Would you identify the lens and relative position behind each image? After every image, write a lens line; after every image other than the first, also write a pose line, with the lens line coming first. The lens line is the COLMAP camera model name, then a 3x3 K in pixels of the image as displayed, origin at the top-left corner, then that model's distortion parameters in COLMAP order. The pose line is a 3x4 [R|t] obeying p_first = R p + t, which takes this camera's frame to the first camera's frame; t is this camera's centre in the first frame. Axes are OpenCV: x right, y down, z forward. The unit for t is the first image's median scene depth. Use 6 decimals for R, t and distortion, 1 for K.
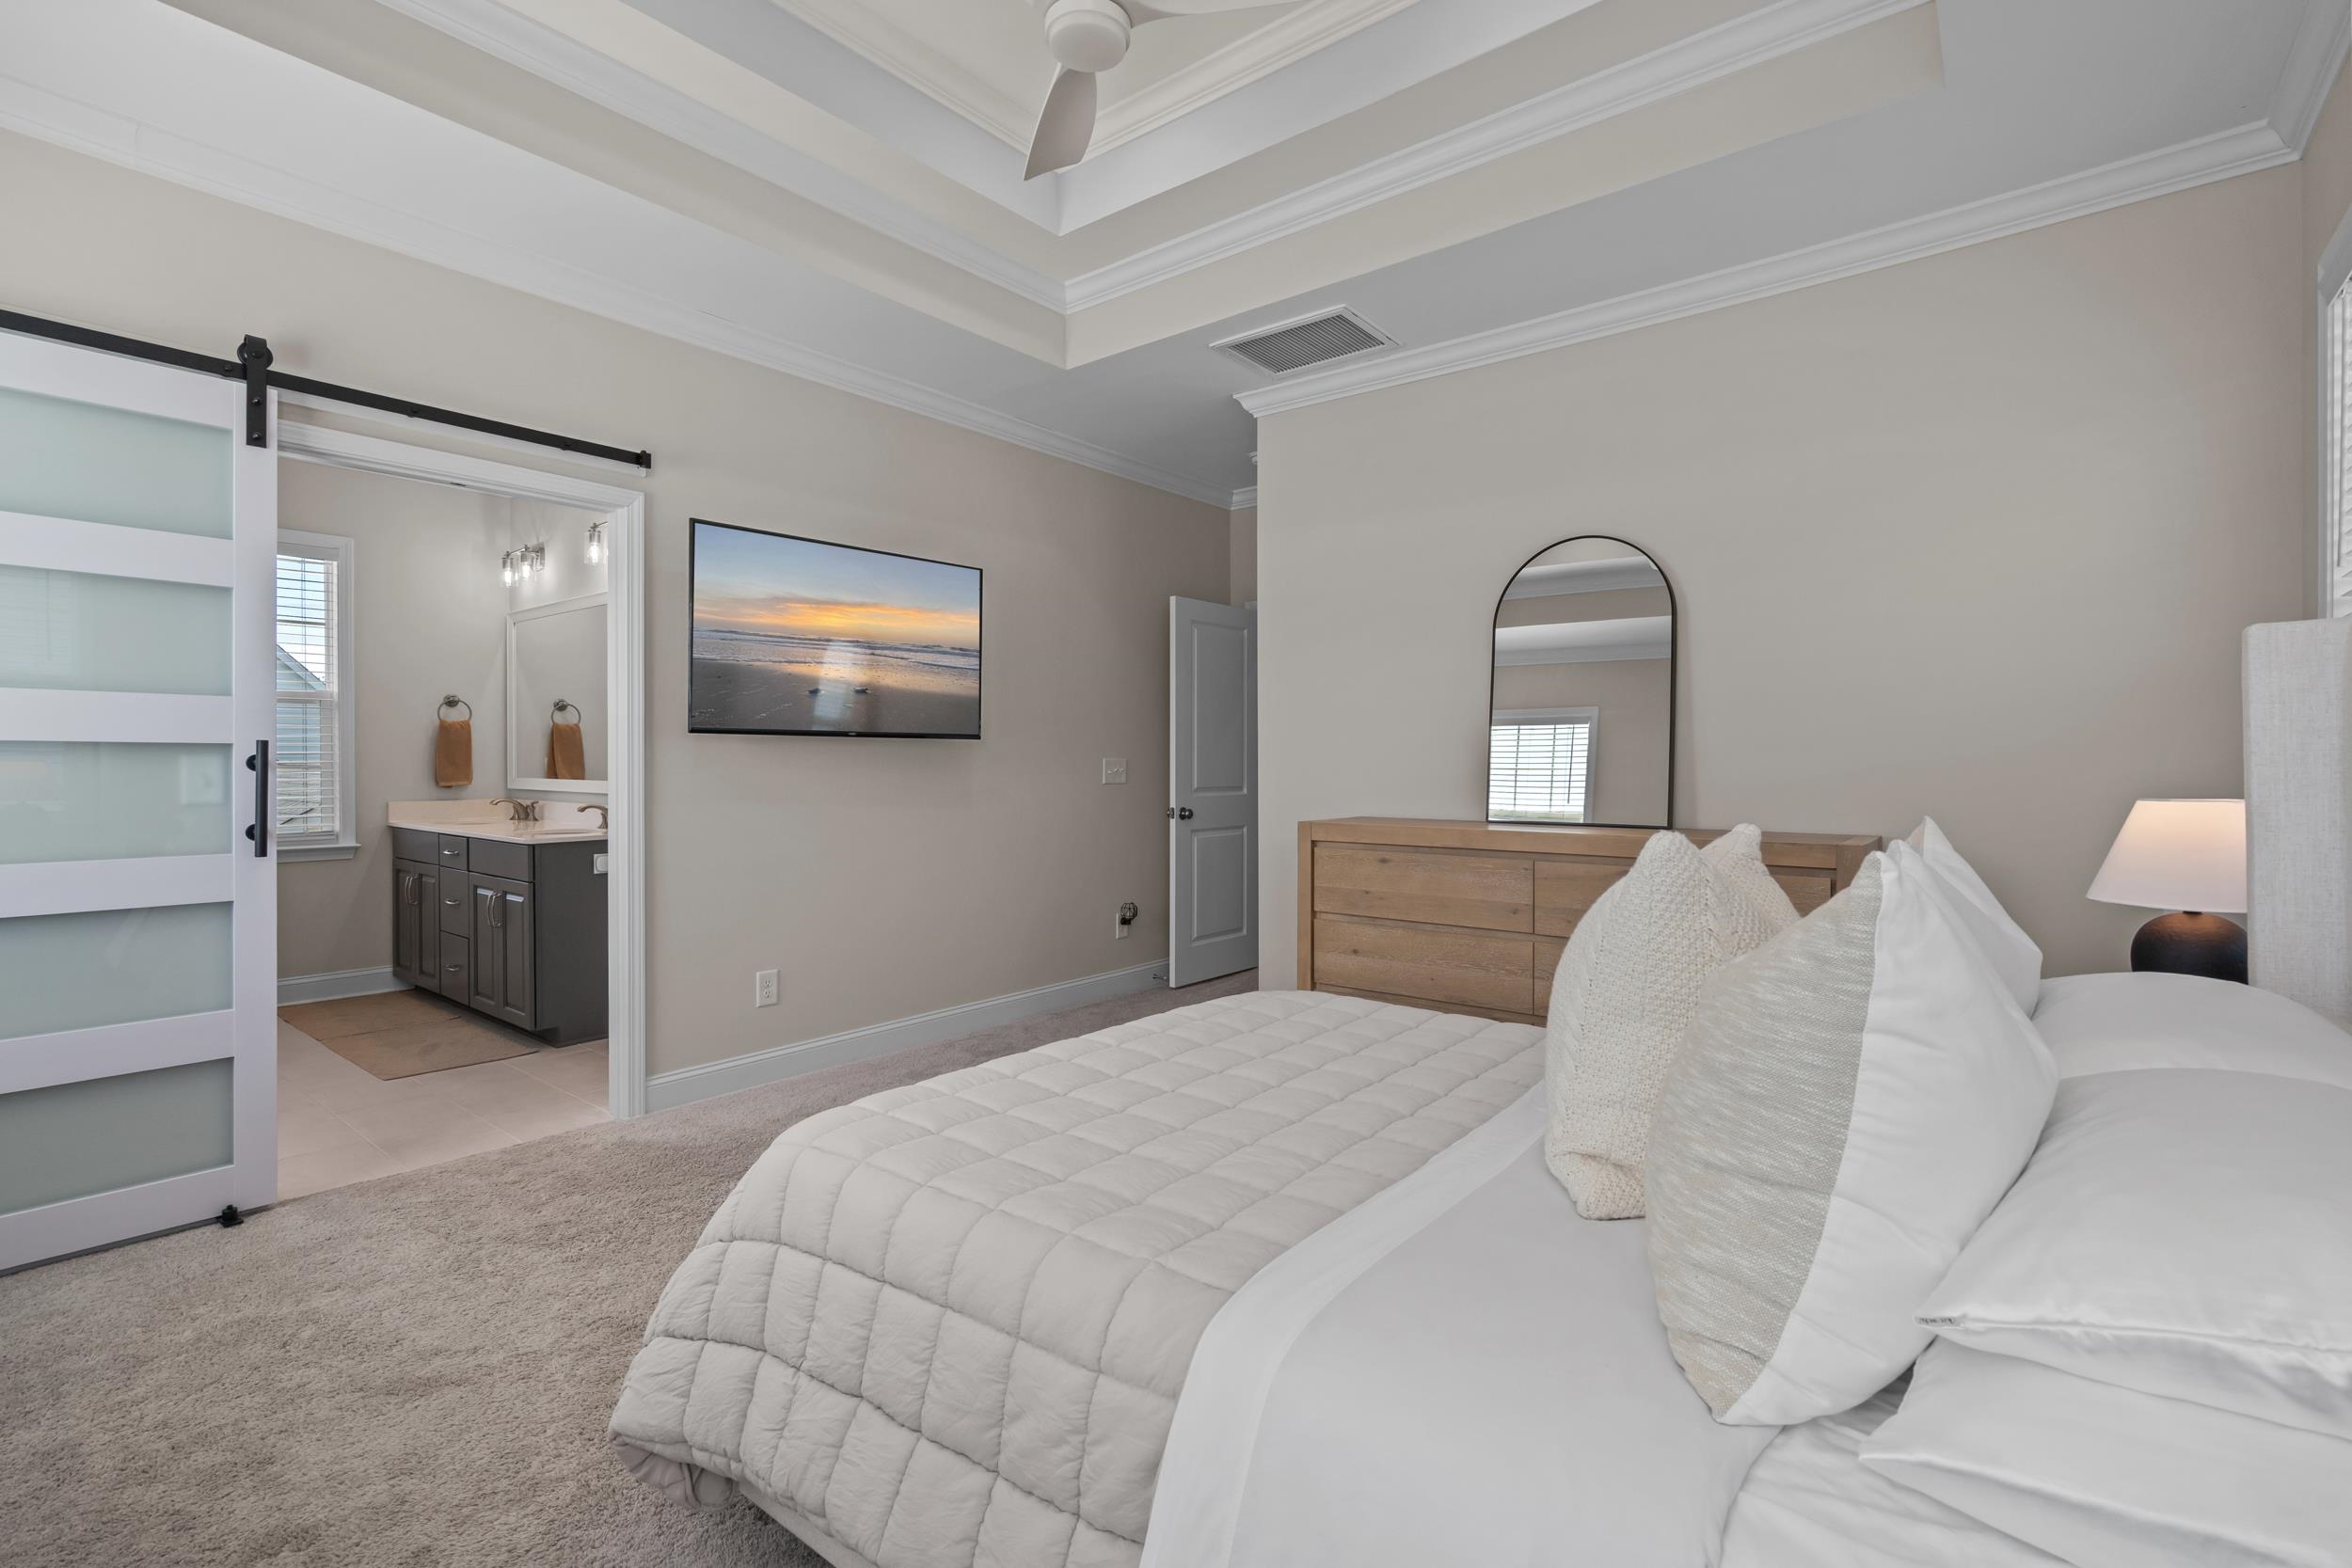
lens RADIAL K [[1064.8, 0, 1173.8], [0, 1064.8, 797.8], [0, 0, 1]] dist [-0.002362, -0.000388]
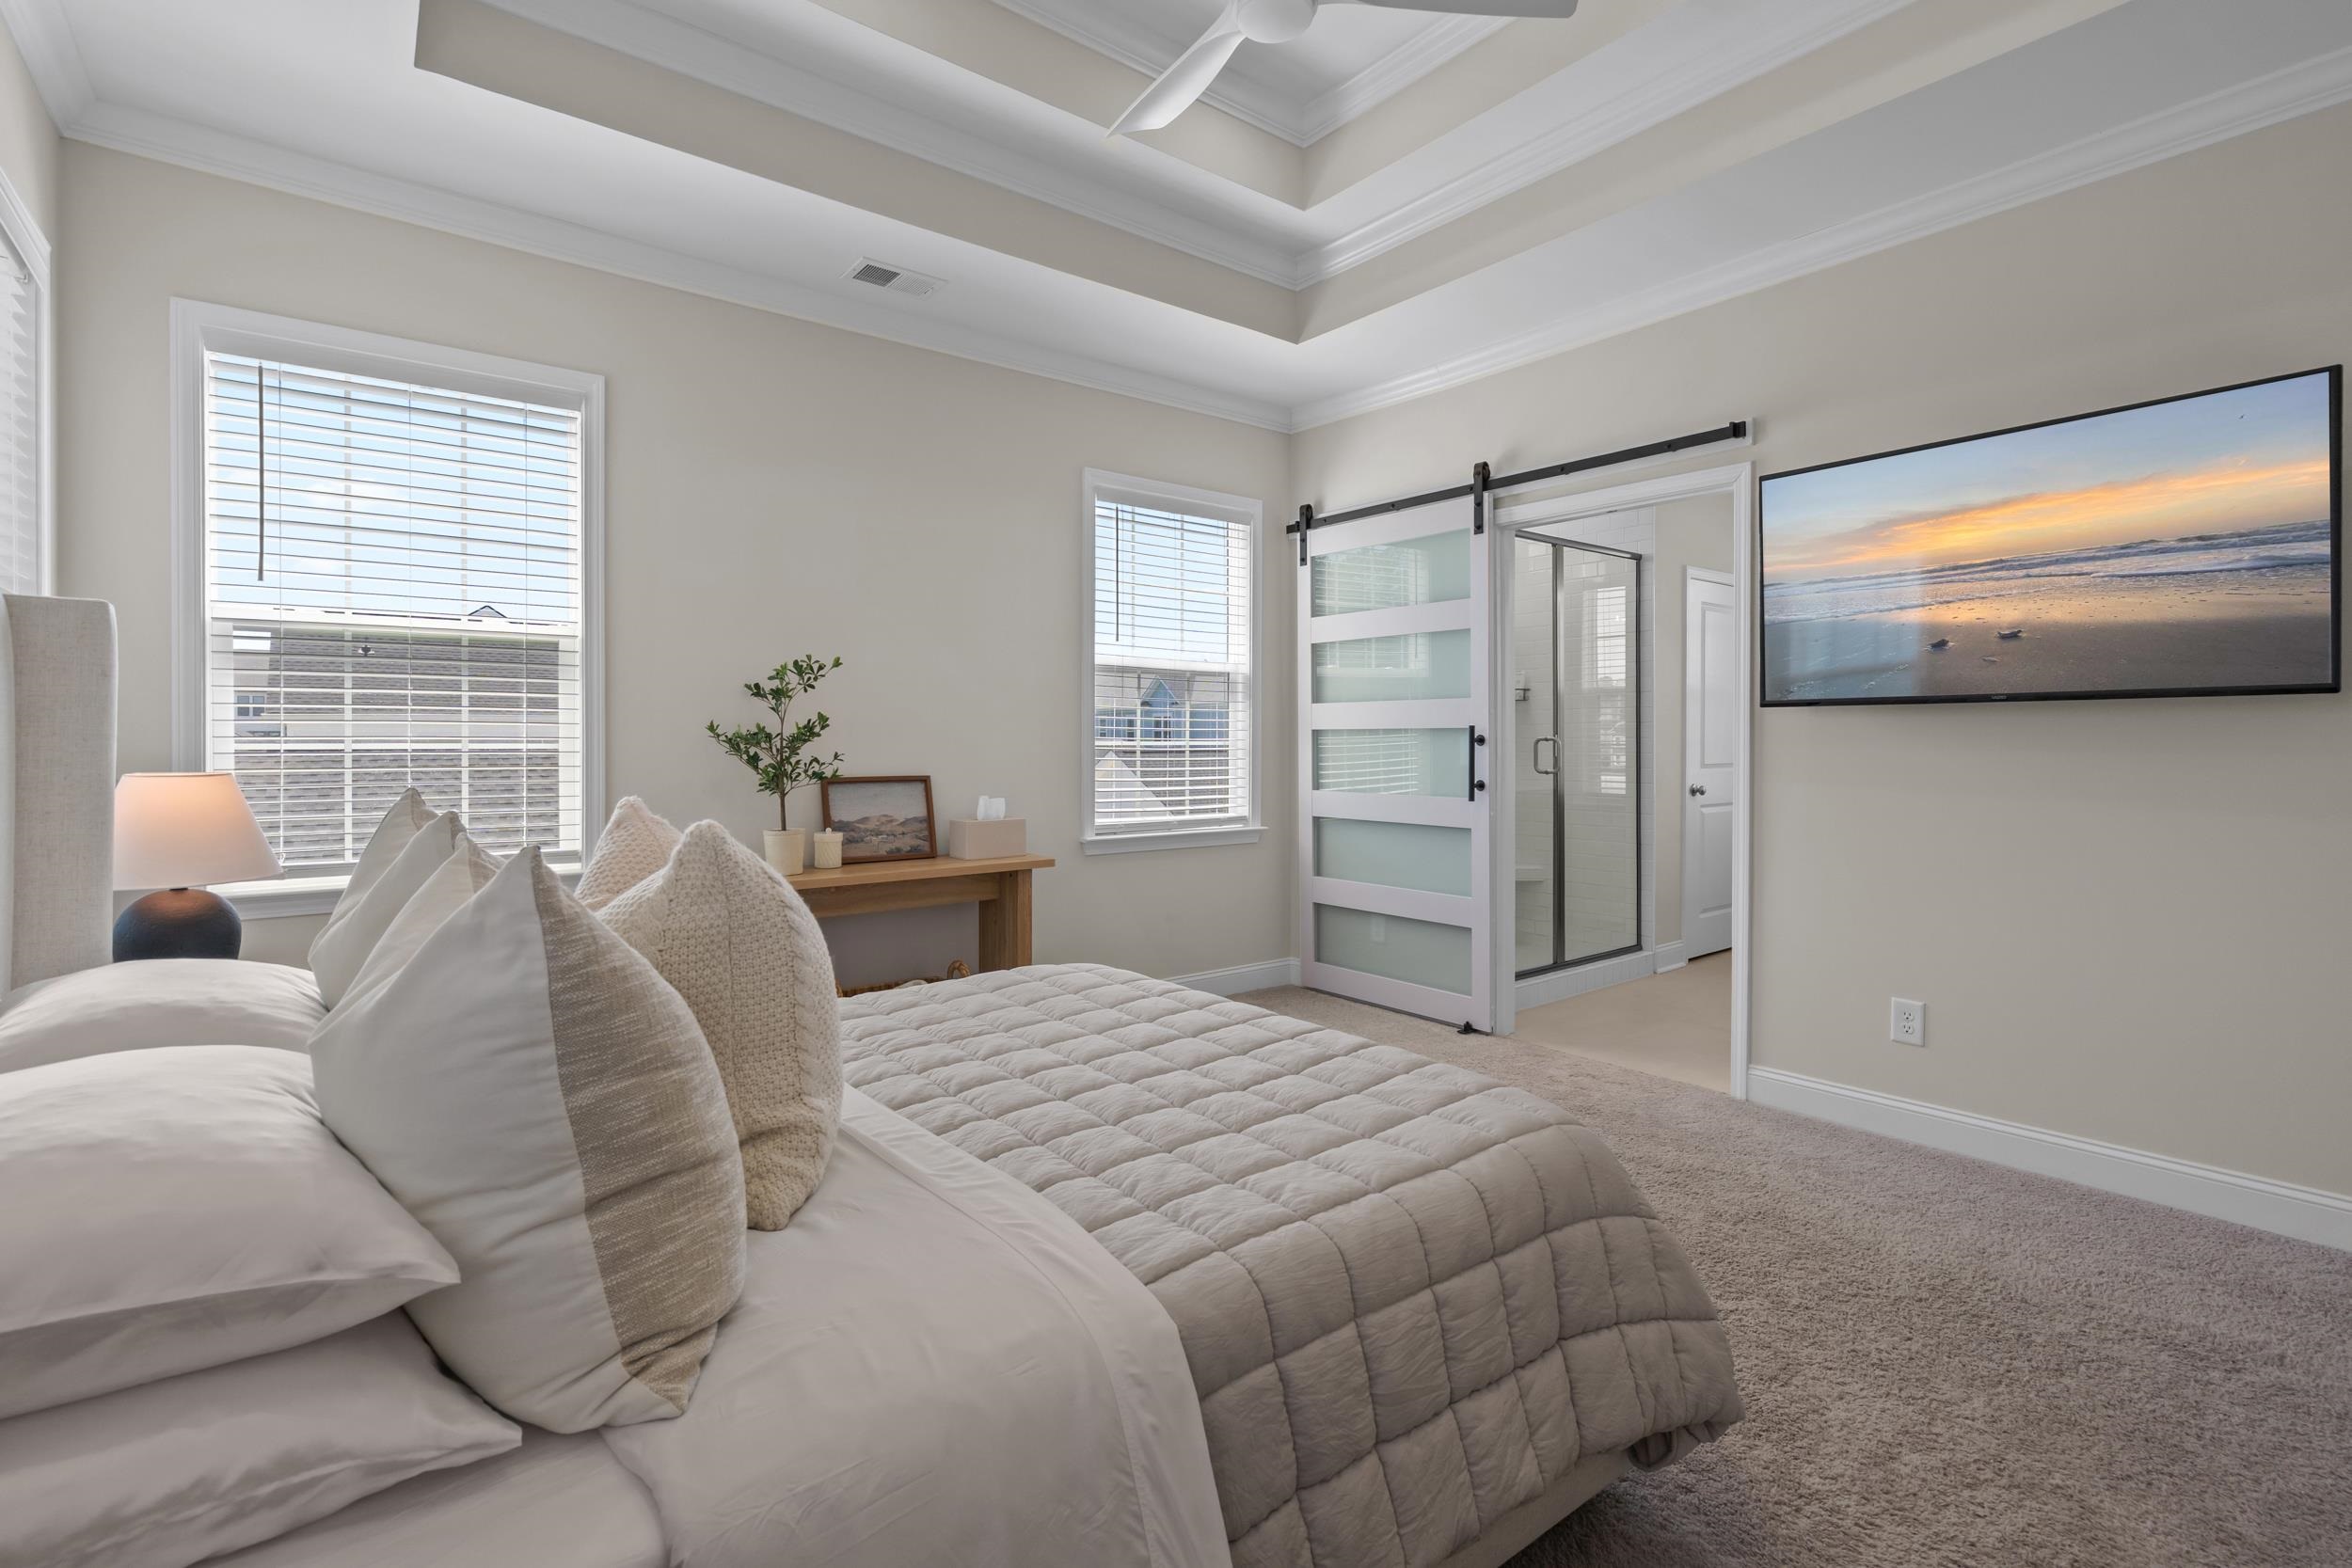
lens RADIAL K [[1068.4, 0, 1179.2], [0, 1068.4, 750.8], [0, 0, 1]] dist [-0.001085, -0.000275]
pose [[-0.226654, 0.005272, -0.973961, 0.612948], [-0.037264, 0.999206, 0.014081, -0.017037], [0.973262, 0.039486, -0.226278, 0.768842]]
